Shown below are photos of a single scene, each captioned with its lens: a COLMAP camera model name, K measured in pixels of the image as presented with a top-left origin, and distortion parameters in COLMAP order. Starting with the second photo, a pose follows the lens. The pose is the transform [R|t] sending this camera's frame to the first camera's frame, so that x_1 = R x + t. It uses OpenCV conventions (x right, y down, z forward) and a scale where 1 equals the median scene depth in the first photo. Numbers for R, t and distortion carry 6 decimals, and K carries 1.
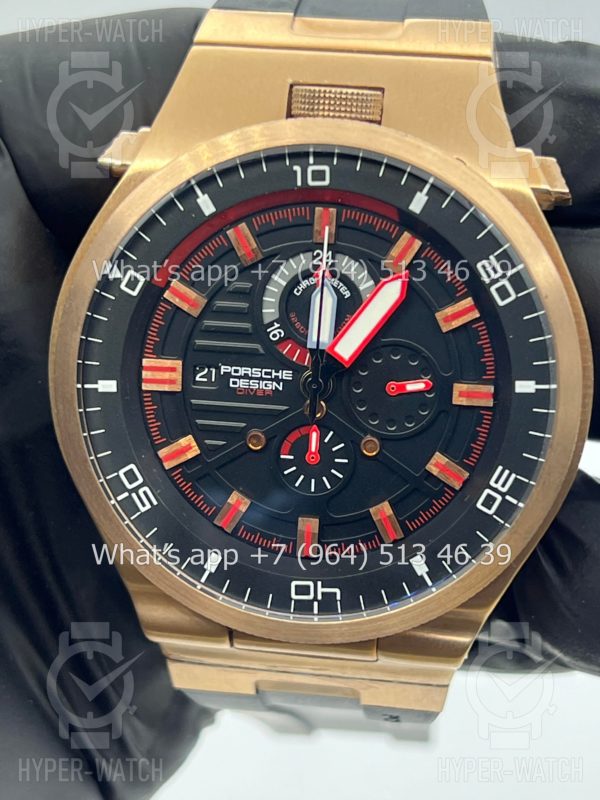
lens RADIAL K [[1897.3, 0, 300.0], [0, 1897.3, 400.0], [0, 0, 1]] dist [0.262242, -0.629773]
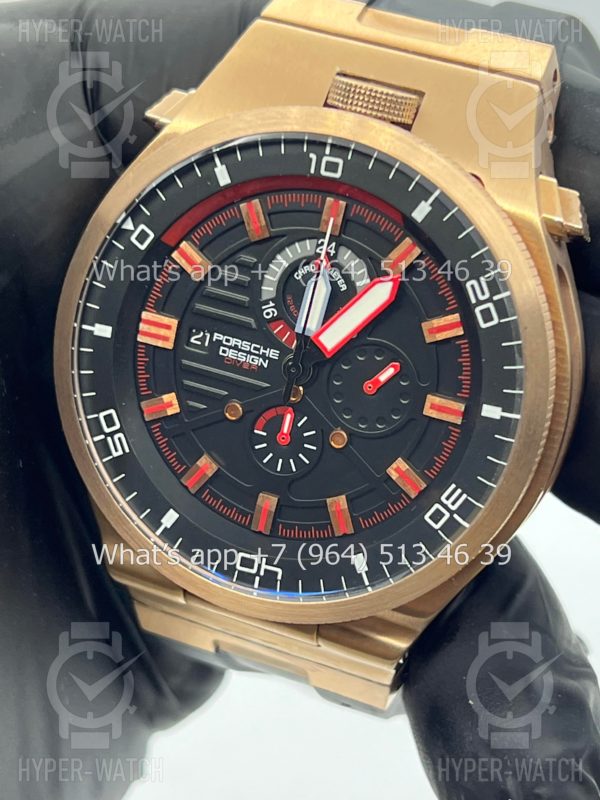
lens RADIAL K [[1897.3, 0, 300.0], [0, 1897.3, 400.0], [0, 0, 1]] dist [0.262242, -0.629773]
pose [[0.966906, 0.198860, -0.159837, 0.175898], [-0.194671, 0.979985, 0.041618, -0.034338], [0.164914, -0.009125, 0.986266, -0.004438]]
